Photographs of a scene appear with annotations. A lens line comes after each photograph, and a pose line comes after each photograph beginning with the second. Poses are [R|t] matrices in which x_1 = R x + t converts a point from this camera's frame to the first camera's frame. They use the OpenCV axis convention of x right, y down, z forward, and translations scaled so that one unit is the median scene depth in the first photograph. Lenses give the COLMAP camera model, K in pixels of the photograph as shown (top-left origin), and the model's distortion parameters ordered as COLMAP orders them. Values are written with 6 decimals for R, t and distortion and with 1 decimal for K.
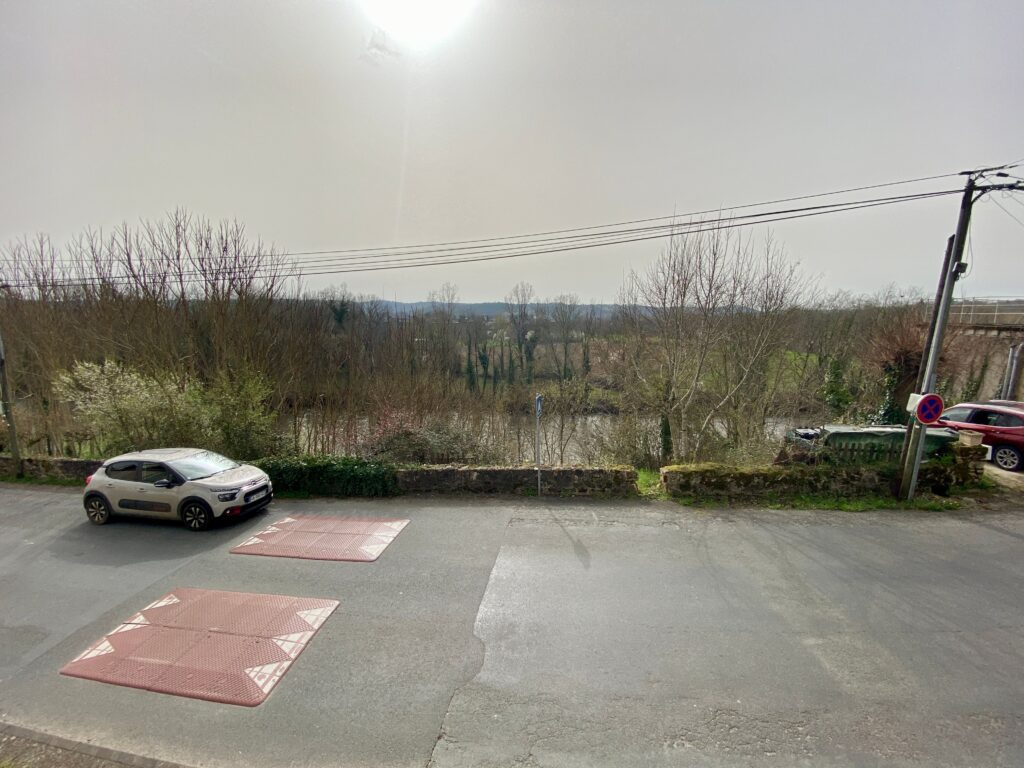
lens RADIAL K [[410.4, 0, 510.0], [0, 410.4, 378.9], [0, 0, 1]] dist [0.029765, -0.024865]
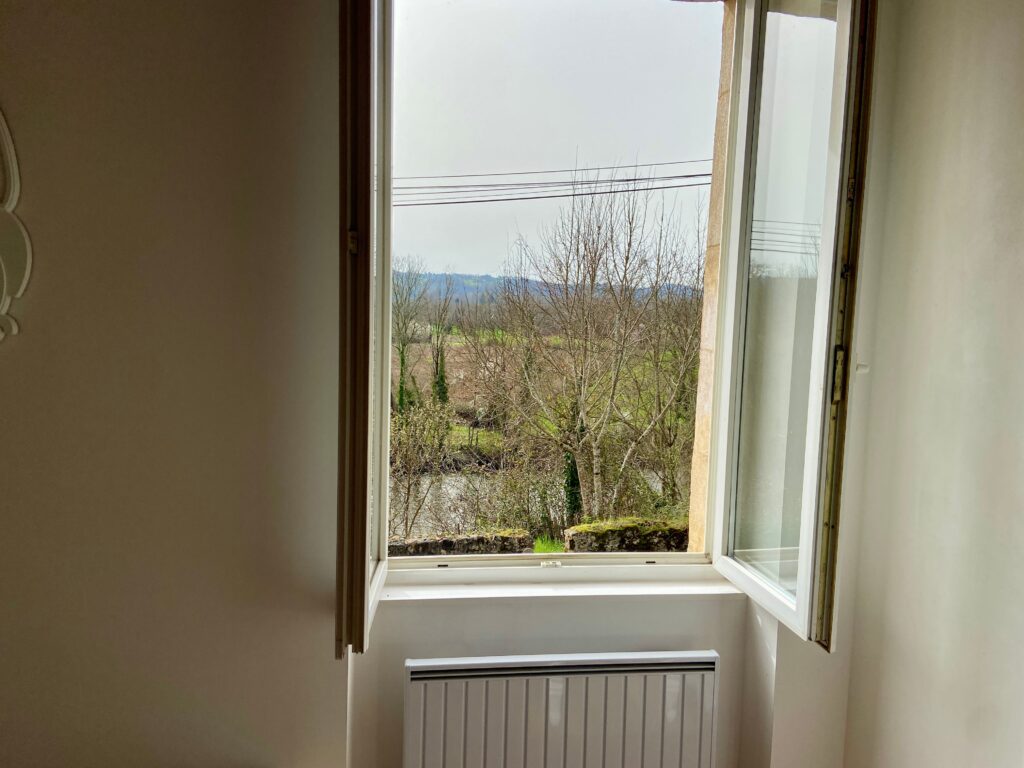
lens RADIAL K [[775.8, 0, 514.5], [0, 775.8, 385.3], [0, 0, 1]] dist [0.000411, 0.000002]
pose [[0.959771, -0.005475, 0.280732, -0.065742], [0.014993, 0.999383, -0.031769, 0.016591], [-0.280384, 0.034701, 0.959260, -0.191727]]
